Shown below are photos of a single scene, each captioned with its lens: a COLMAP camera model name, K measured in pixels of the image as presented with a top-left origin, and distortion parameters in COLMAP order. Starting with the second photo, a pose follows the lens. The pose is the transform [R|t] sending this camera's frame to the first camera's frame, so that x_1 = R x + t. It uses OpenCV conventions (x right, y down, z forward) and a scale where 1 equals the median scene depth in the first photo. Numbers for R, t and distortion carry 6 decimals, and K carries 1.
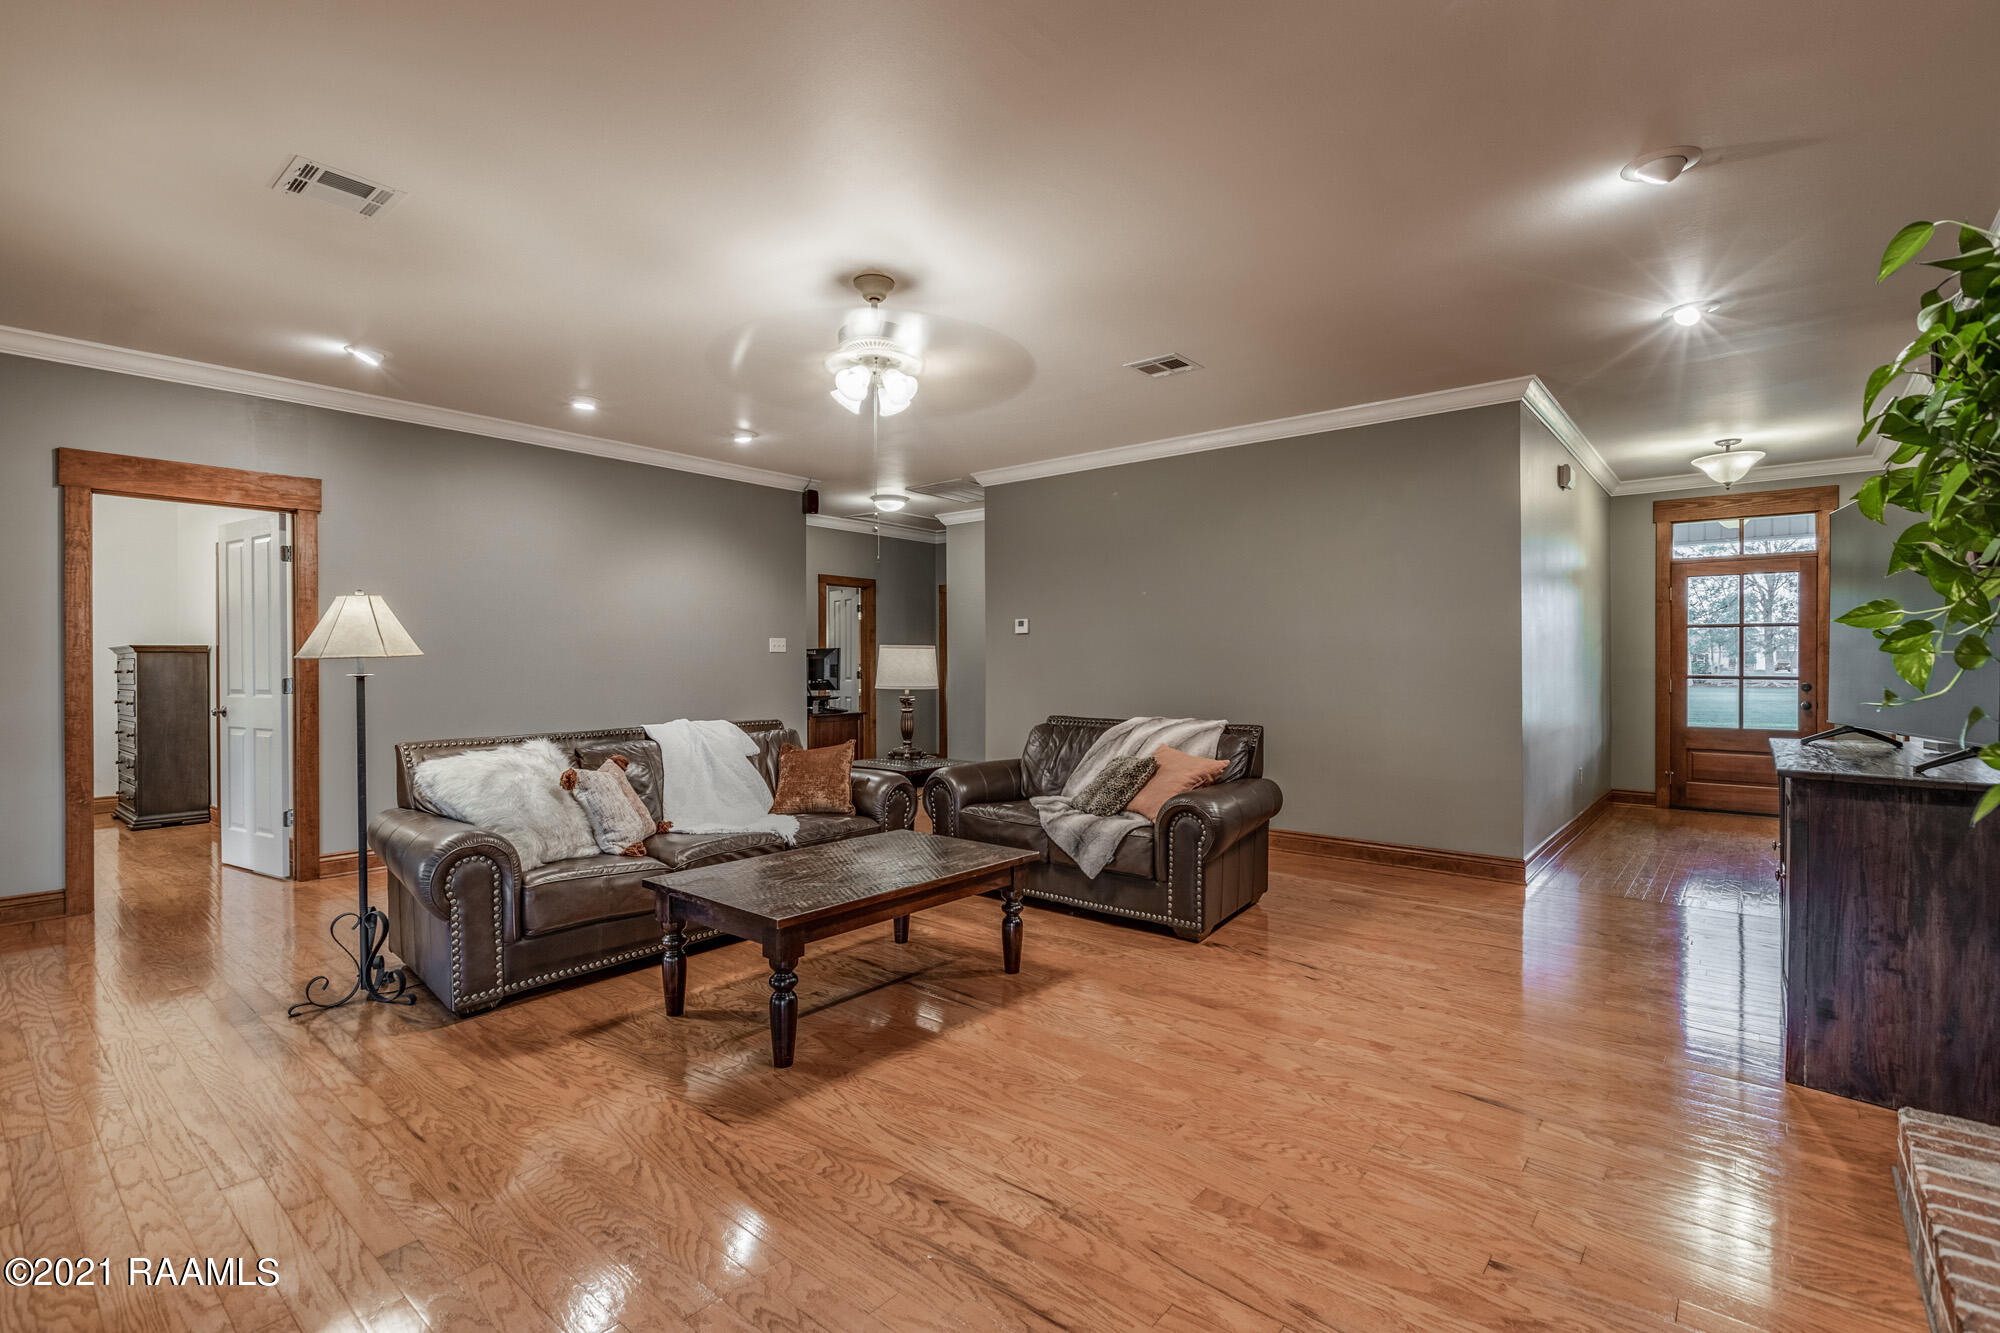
lens RADIAL K [[911.4, 0, 996.1], [0, 911.4, 669.1], [0, 0, 1]] dist [-0.001855, -0.000007]
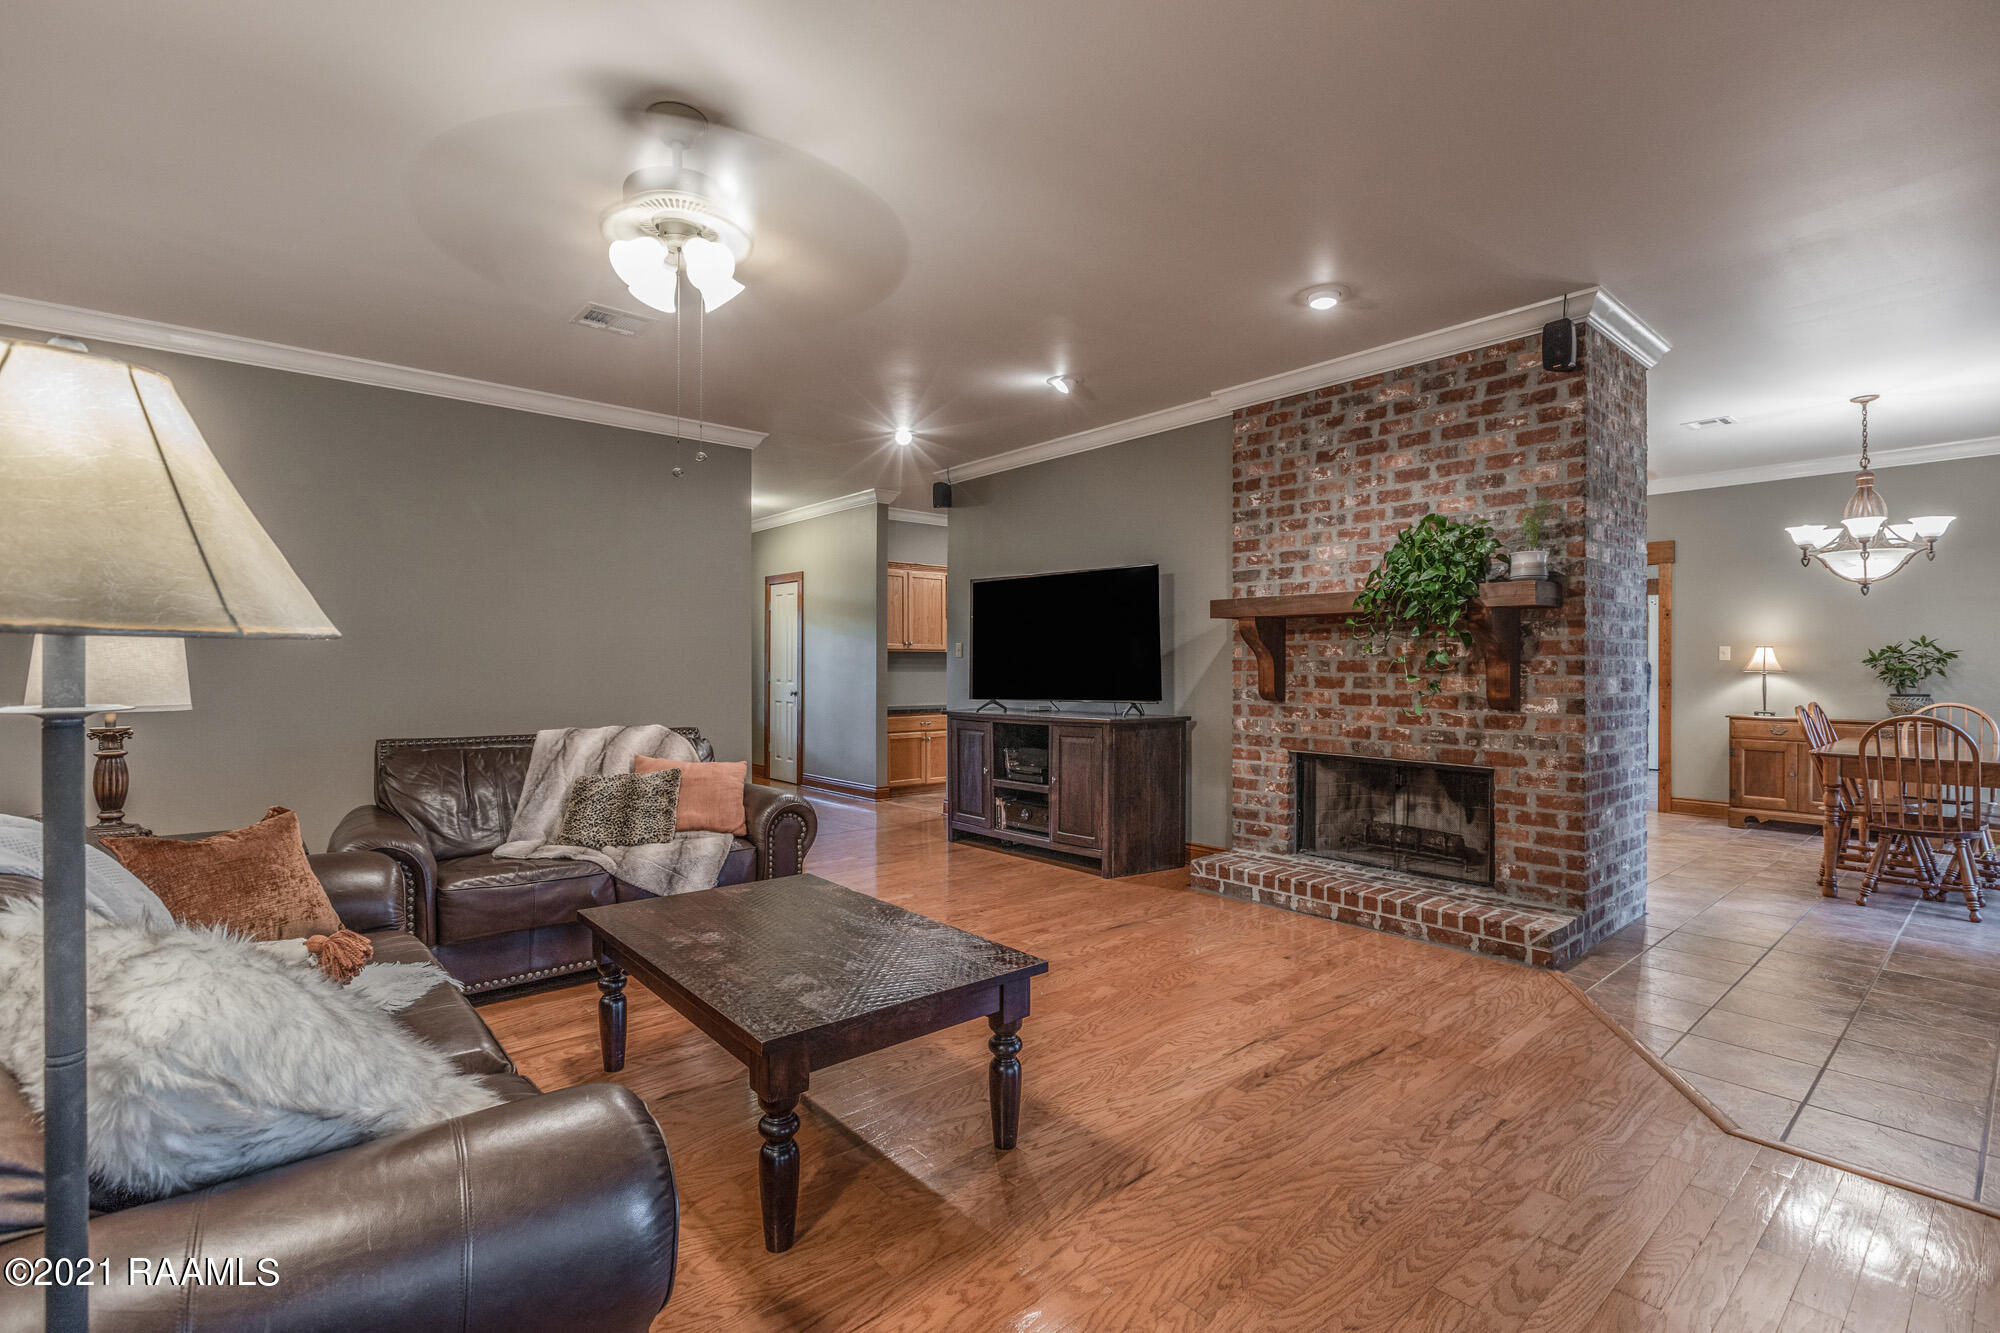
lens RADIAL K [[911.4, 0, 994.1], [0, 911.4, 668.2], [0, 0, 1]] dist [-0.001855, -0.000007]
pose [[0.160579, -0.001437, 0.987022, -1.387994], [0.000339, 0.999999, 0.001401, -0.006335], [-0.987023, 0.000109, 0.160579, 1.146672]]
